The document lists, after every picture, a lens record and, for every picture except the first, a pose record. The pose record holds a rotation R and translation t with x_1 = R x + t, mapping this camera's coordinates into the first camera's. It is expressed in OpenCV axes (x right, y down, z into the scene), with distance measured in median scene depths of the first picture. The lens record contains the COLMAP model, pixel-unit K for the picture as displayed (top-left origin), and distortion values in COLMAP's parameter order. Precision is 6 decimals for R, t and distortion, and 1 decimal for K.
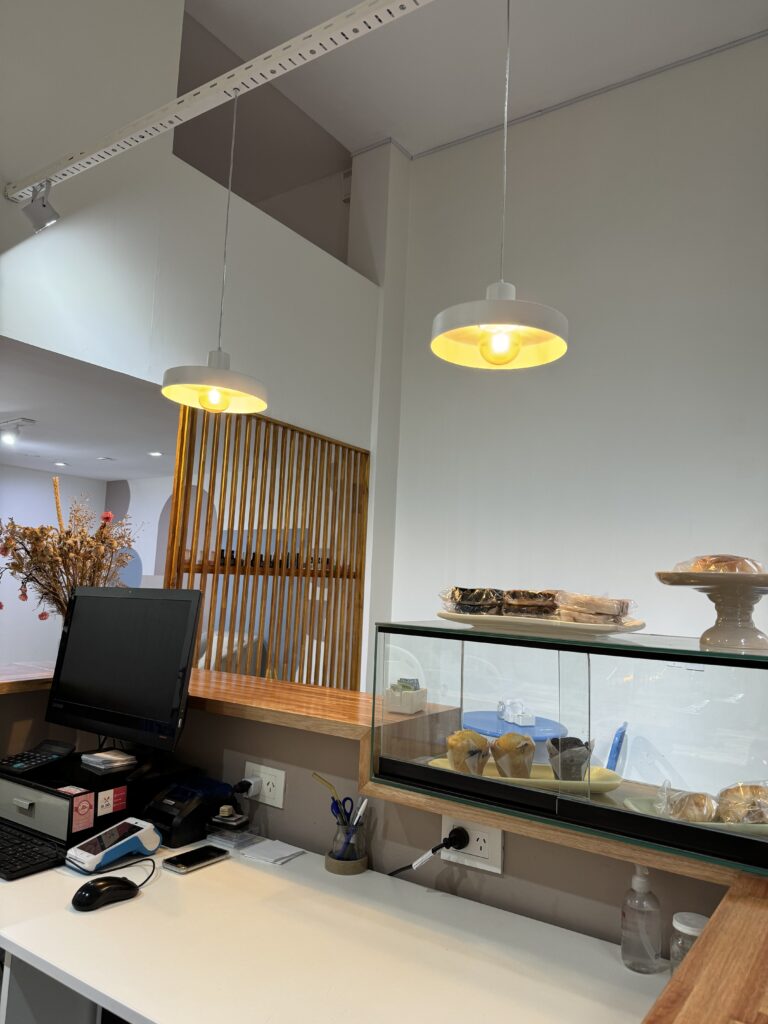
lens RADIAL K [[714.1, 0, 385.8], [0, 714.1, 507.7], [0, 0, 1]] dist [0.034846, -0.047550]
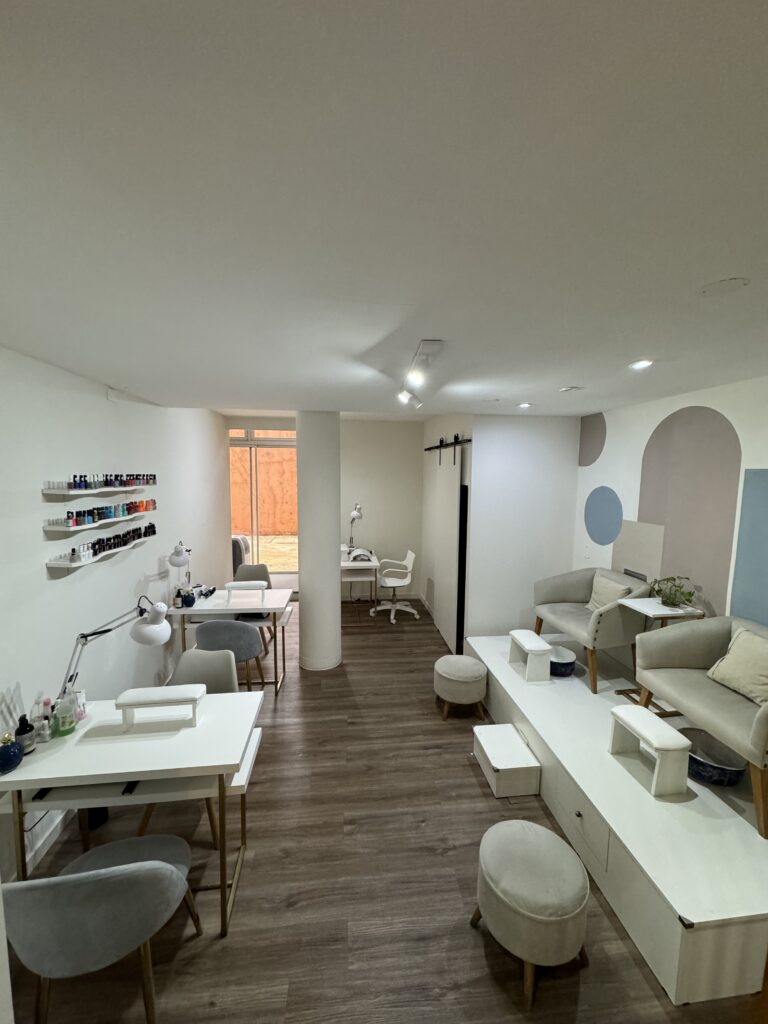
lens RADIAL K [[402.8, 0, 388.6], [0, 402.8, 509.4], [0, 0, 1]] dist [-0.009717, 0.000854]
pose [[0.663321, 0.030186, -0.747726, -0.168409], [0.107357, 0.985012, 0.135003, -0.016518], [0.740594, -0.169824, 0.650138, 0.487891]]
